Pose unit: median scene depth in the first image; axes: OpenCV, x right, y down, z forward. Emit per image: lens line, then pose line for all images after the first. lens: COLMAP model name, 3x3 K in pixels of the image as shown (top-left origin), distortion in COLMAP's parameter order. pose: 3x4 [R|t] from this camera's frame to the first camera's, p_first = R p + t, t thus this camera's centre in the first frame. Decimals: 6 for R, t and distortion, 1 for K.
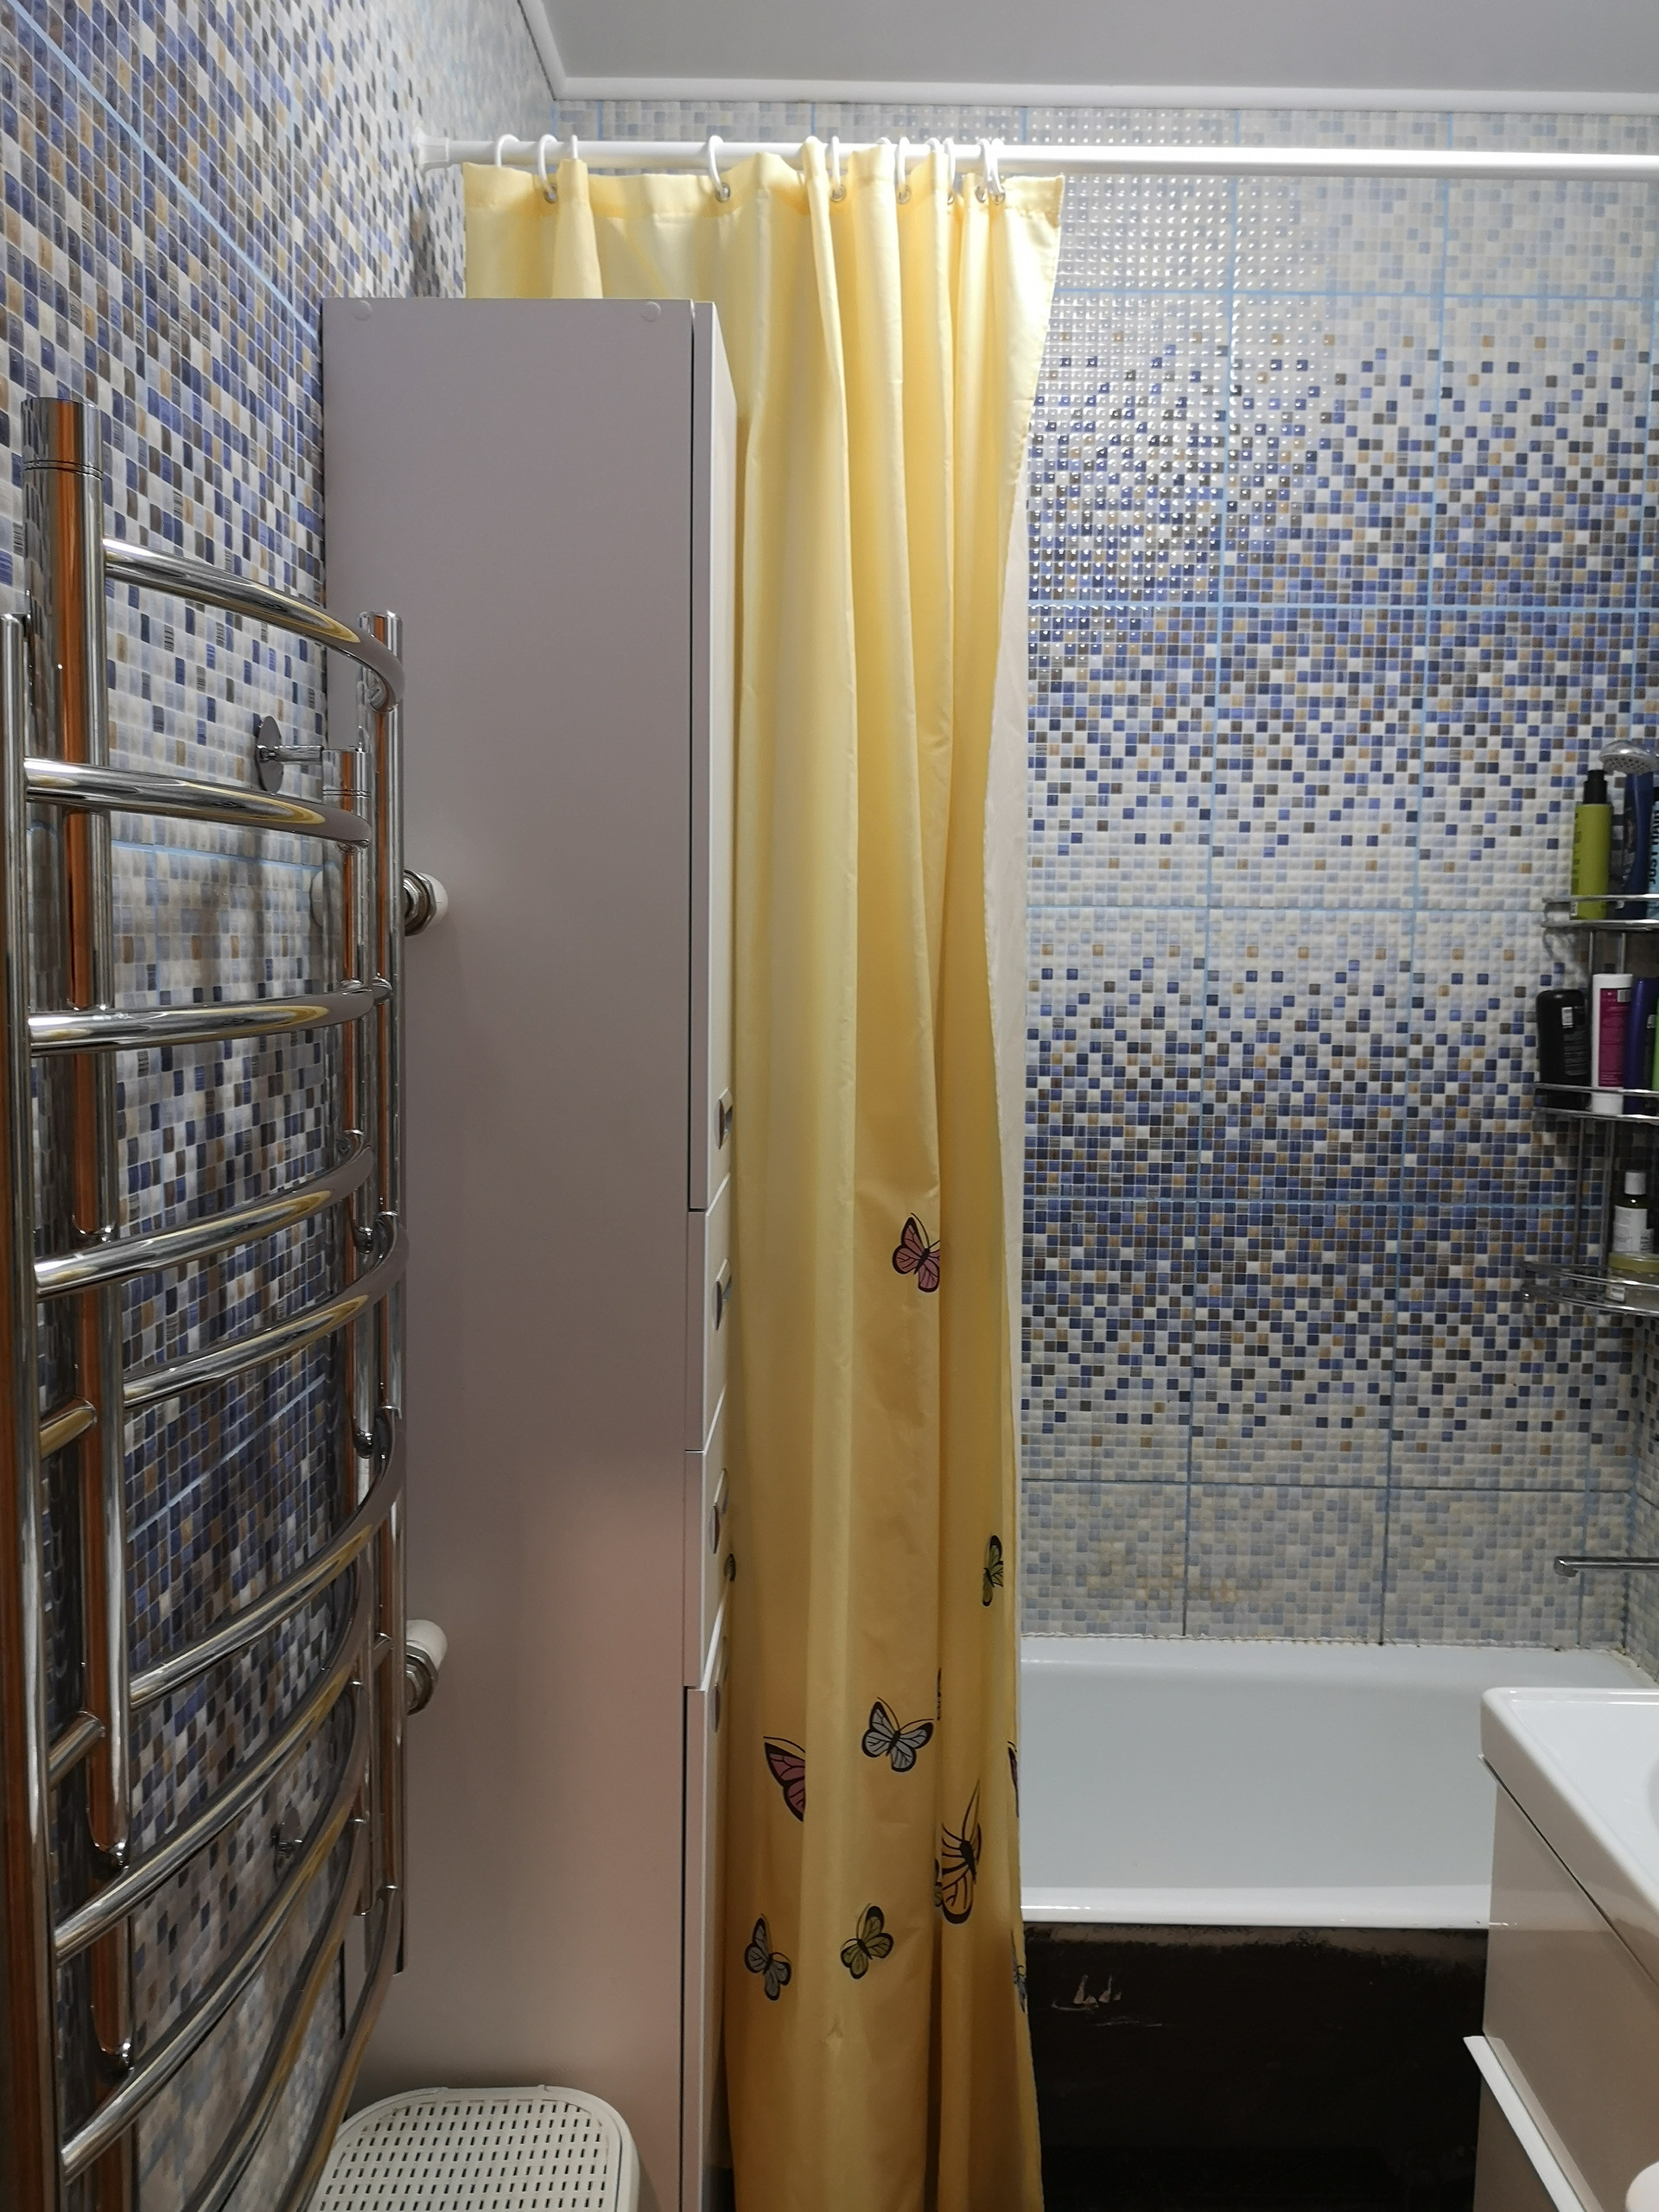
lens RADIAL K [[1747.5, 0, 828.0], [0, 1747.5, 1104.1], [0, 0, 1]] dist [0.008434, -0.007242]
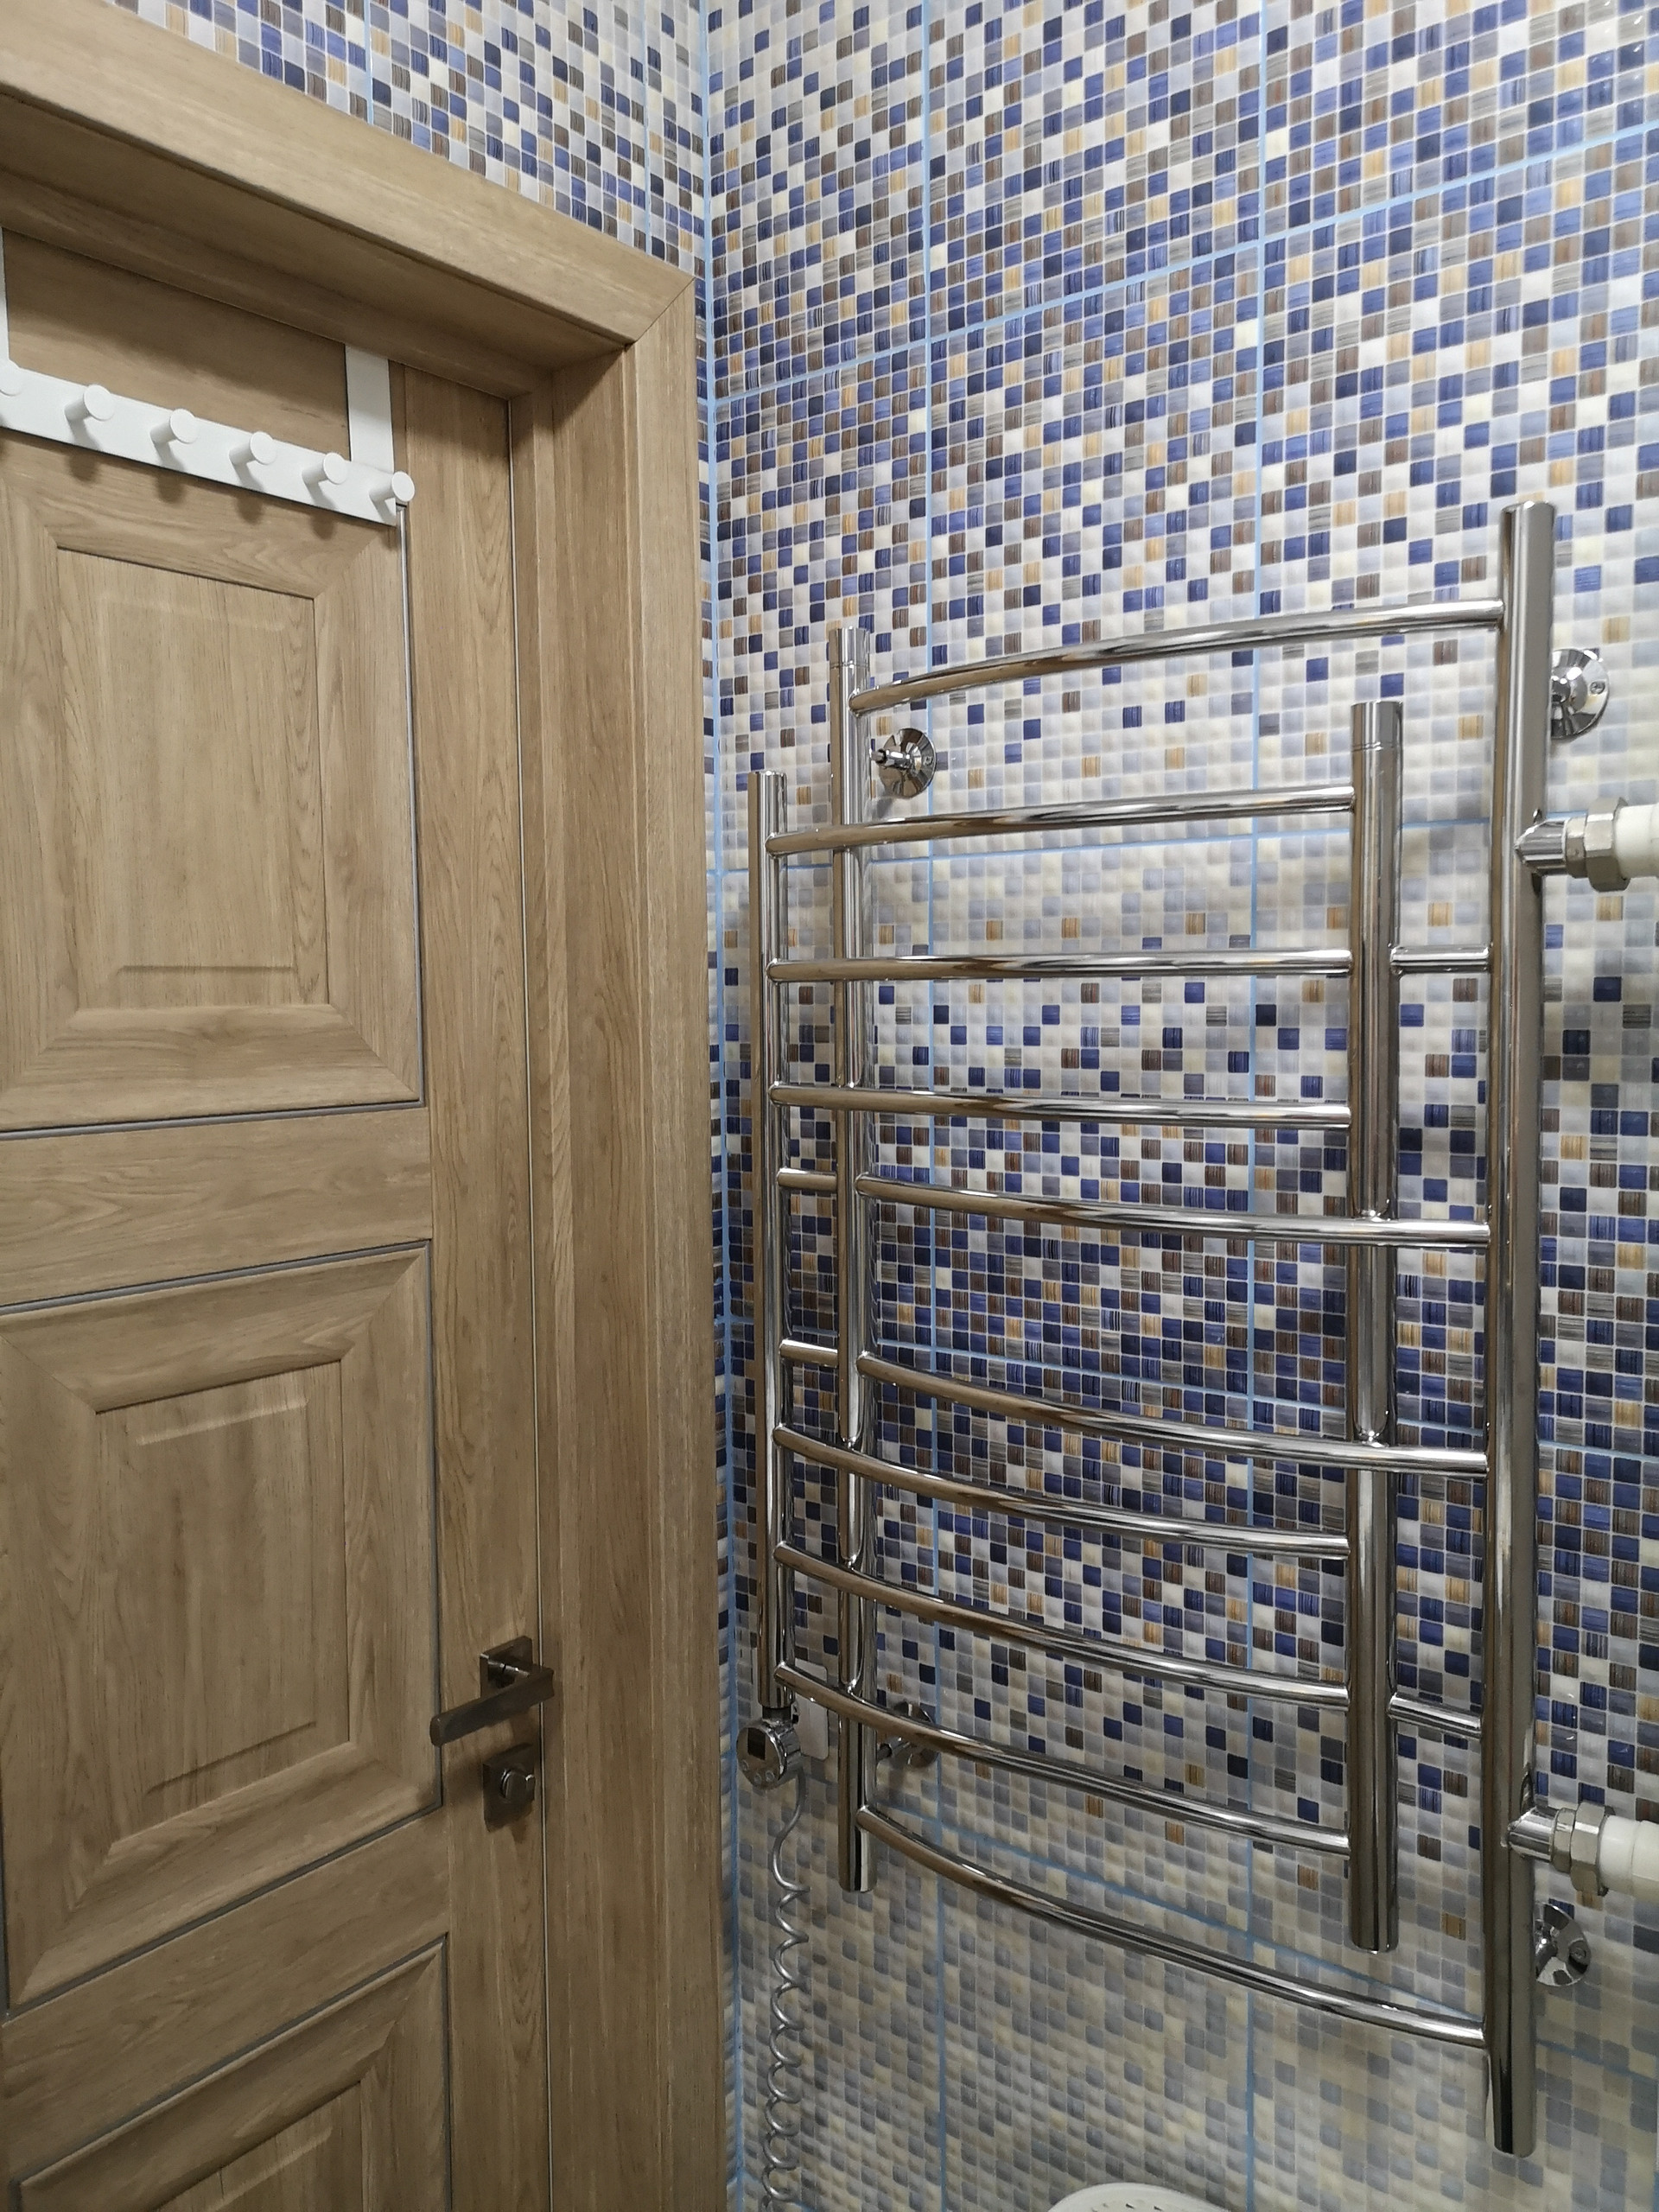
lens RADIAL K [[1747.5, 0, 828.4], [0, 1747.5, 1104.3], [0, 0, 1]] dist [0.008434, -0.007242]
pose [[0.779445, 0.020536, -0.626134, 0.448033], [-0.029697, 0.999550, -0.004185, -0.027286], [0.625767, 0.021856, 0.779704, 0.523649]]
